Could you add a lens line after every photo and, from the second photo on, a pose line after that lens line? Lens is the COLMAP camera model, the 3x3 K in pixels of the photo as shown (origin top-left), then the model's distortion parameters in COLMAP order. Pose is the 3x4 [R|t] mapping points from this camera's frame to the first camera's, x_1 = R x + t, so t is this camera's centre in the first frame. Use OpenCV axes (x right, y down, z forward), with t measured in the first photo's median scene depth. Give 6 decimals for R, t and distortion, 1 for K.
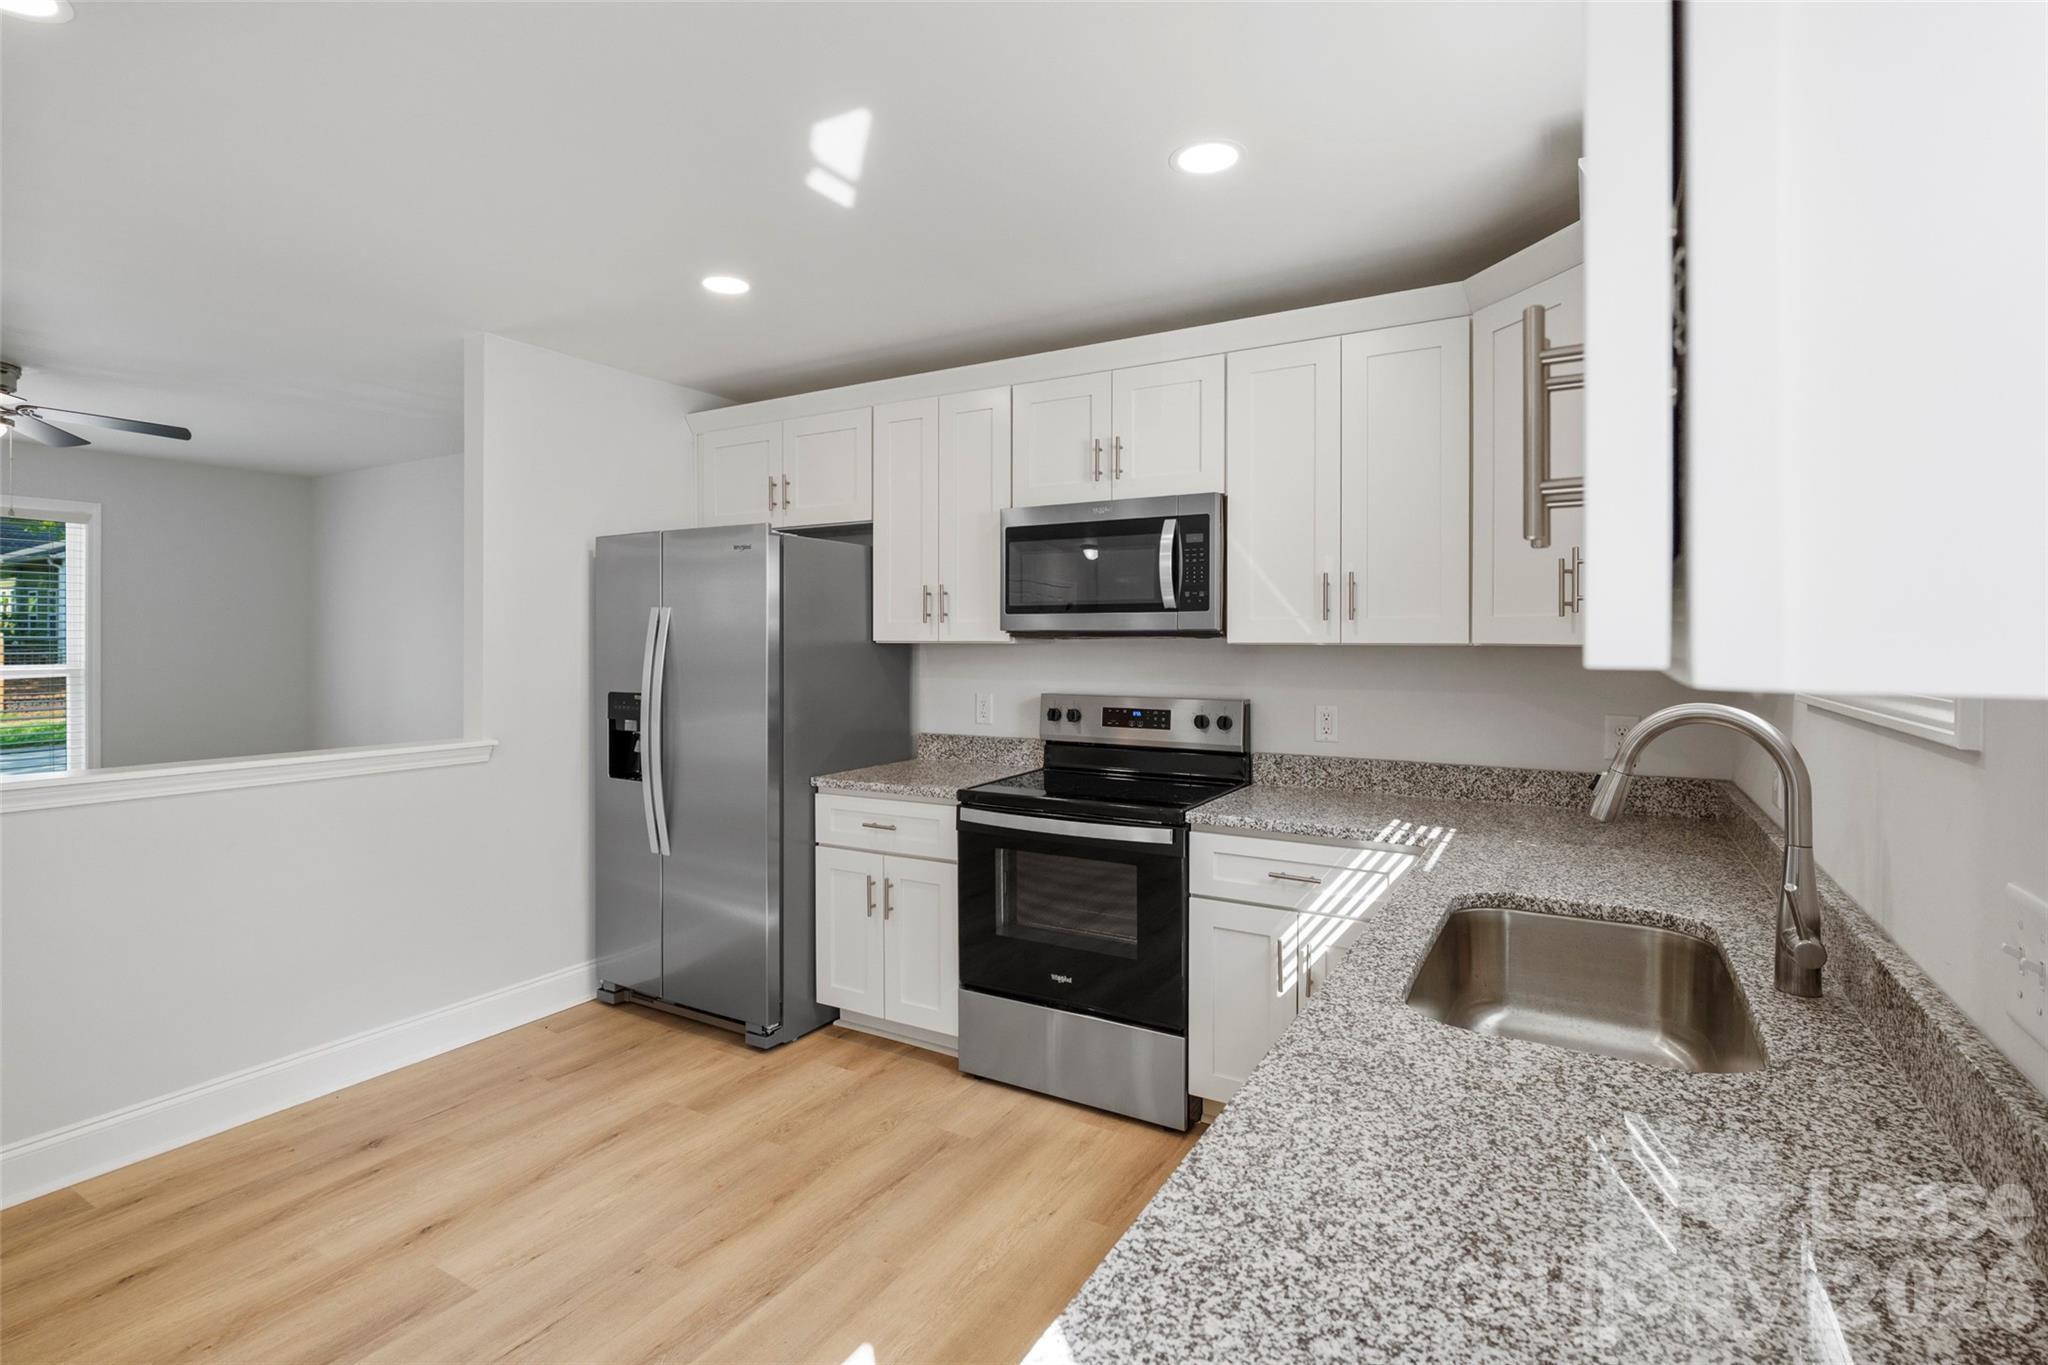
lens RADIAL K [[972.3, 0, 1023.7], [0, 972.3, 639.3], [0, 0, 1]] dist [-0.003130, -0.000004]
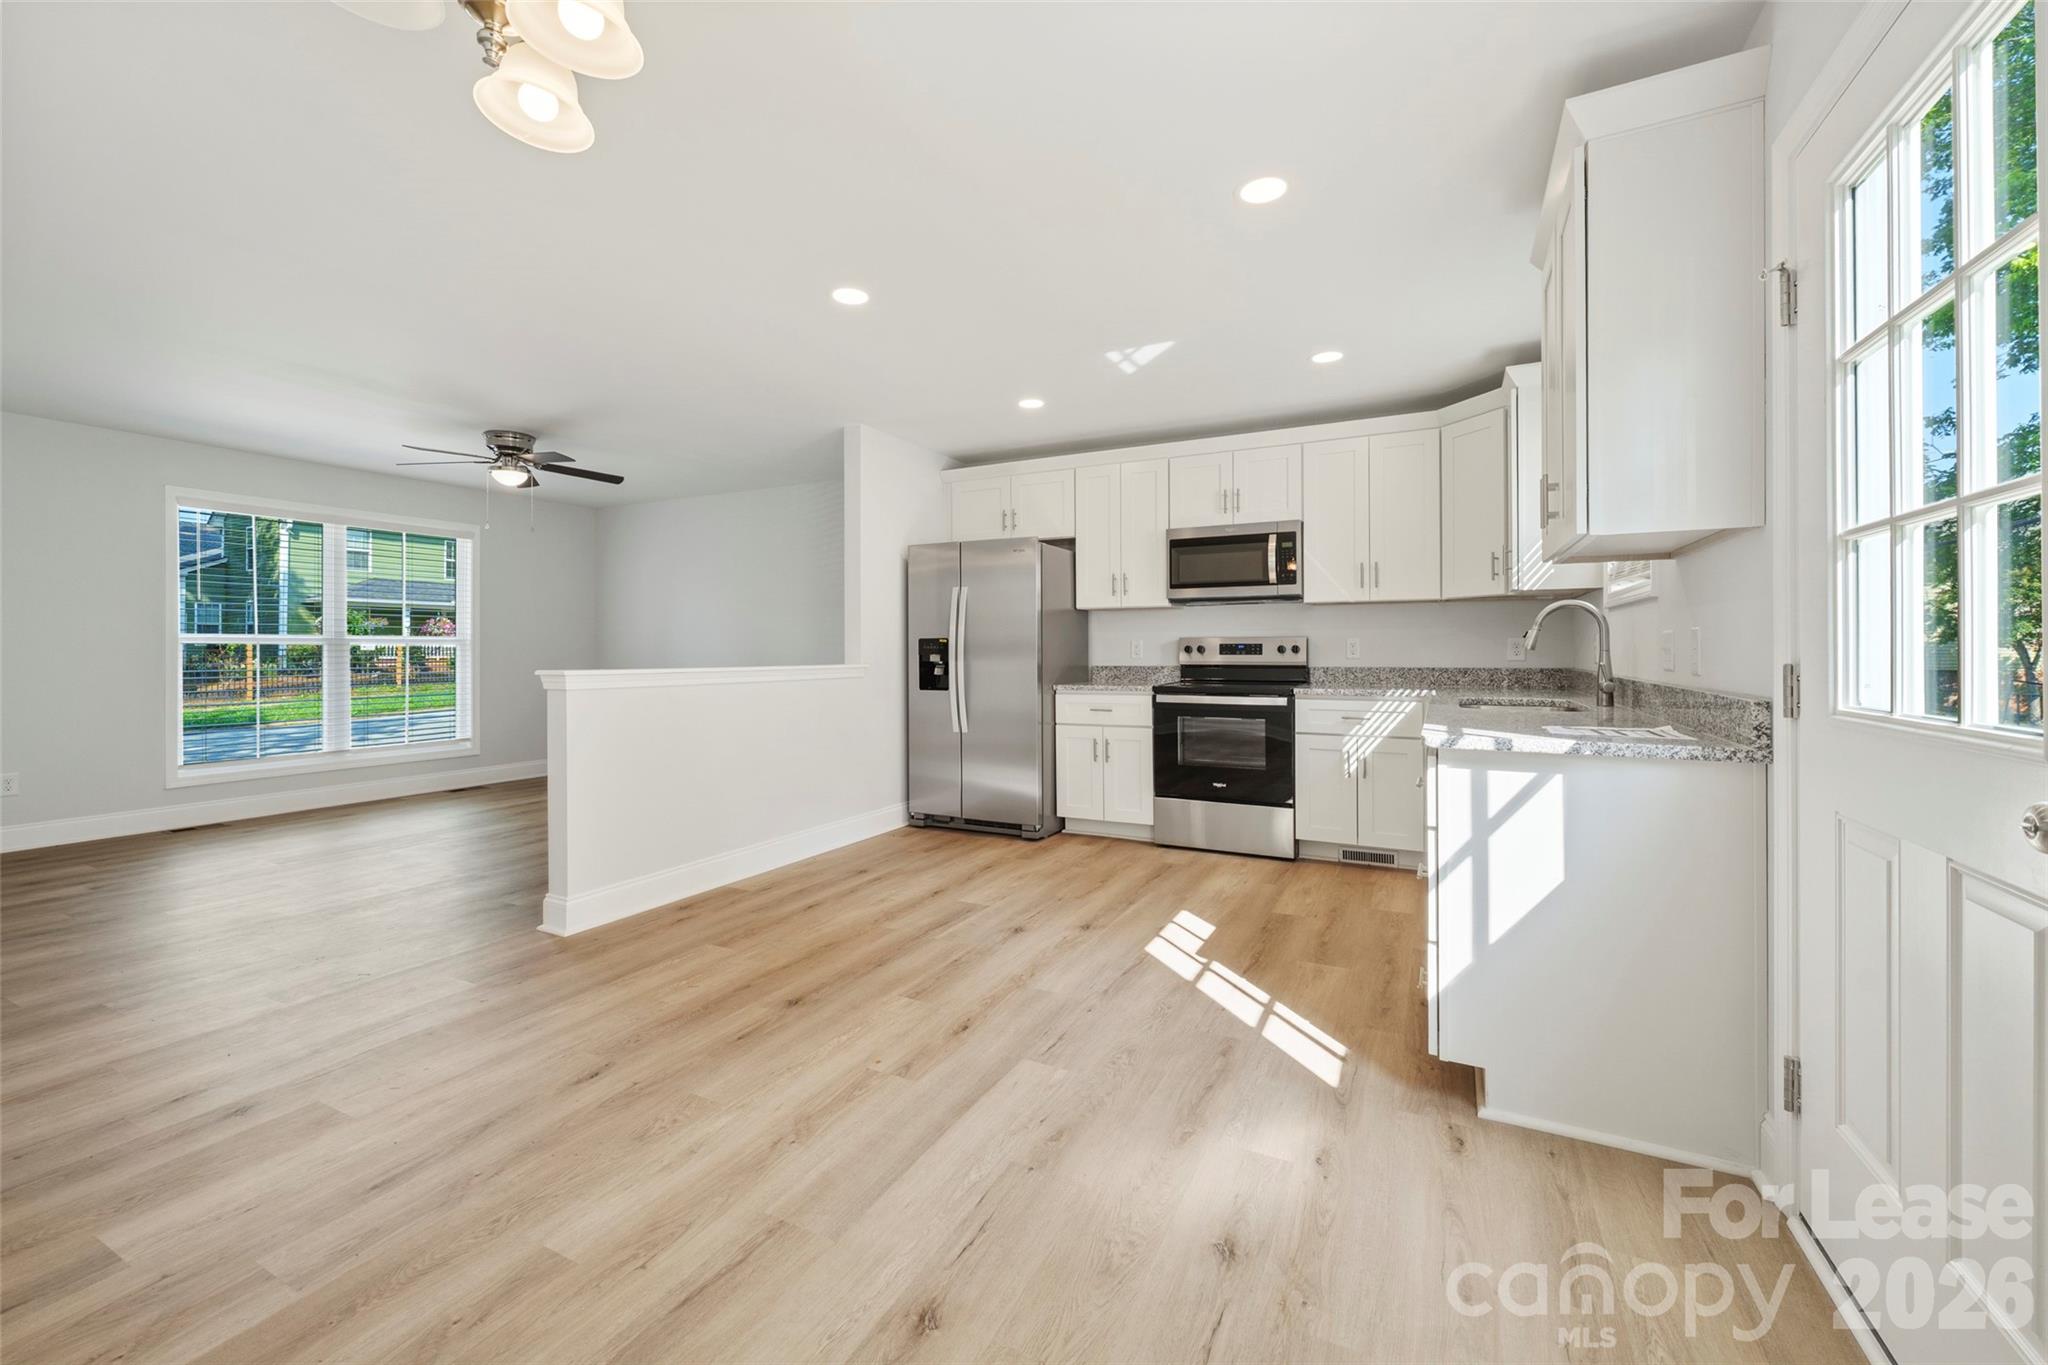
lens RADIAL K [[831.7, 0, 1010.1], [0, 831.7, 641.4], [0, 0, 1]] dist [0.001376, 0.000183]
pose [[0.998680, -0.003423, 0.051243, -0.404200], [0.003926, 0.999945, -0.009711, 0.086428], [-0.051207, 0.009900, 0.998639, -0.509018]]
